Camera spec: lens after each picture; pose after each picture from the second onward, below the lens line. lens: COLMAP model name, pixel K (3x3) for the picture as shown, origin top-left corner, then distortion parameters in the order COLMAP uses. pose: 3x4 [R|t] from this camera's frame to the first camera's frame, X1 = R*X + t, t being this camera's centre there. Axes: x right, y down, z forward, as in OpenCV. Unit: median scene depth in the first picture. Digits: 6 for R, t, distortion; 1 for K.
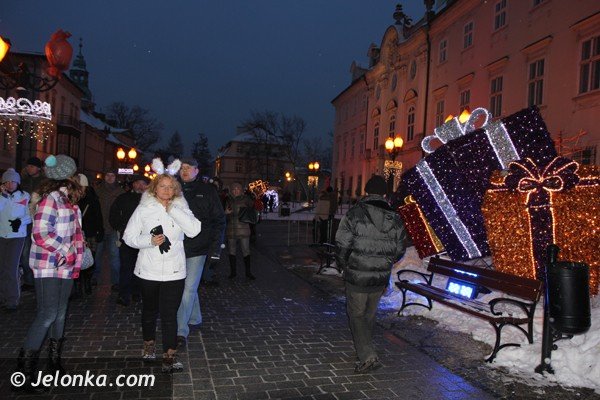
lens RADIAL K [[469.6, 0, 302.5], [0, 469.6, 201.3], [0, 0, 1]] dist [-0.070172, 0.051490]
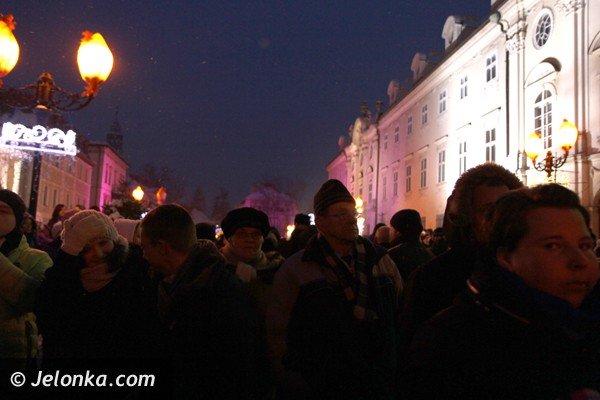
lens RADIAL K [[469.6, 0, 300.6], [0, 469.6, 203.4], [0, 0, 1]] dist [-0.070172, 0.051490]
pose [[0.998768, -0.013268, -0.047816, 0.089774], [0.008567, 0.995225, -0.097226, 0.001137], [0.048878, 0.096697, 0.994113, -0.353546]]
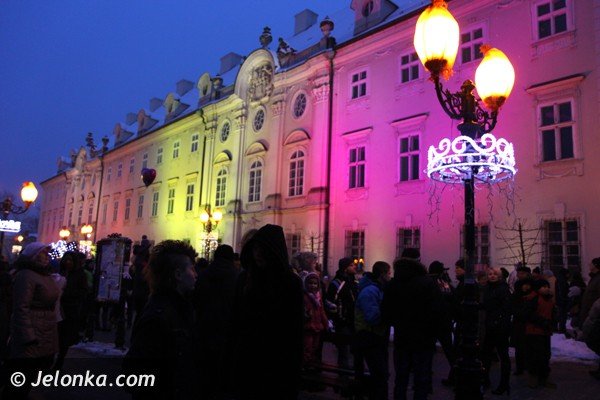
lens RADIAL K [[469.6, 0, 301.9], [0, 469.6, 200.3], [0, 0, 1]] dist [-0.070172, 0.051490]
pose [[0.845372, 0.063185, 0.530428, 0.005221], [0.007831, 0.991407, -0.130579, -0.003836], [-0.534121, 0.114541, 0.837613, -0.645275]]
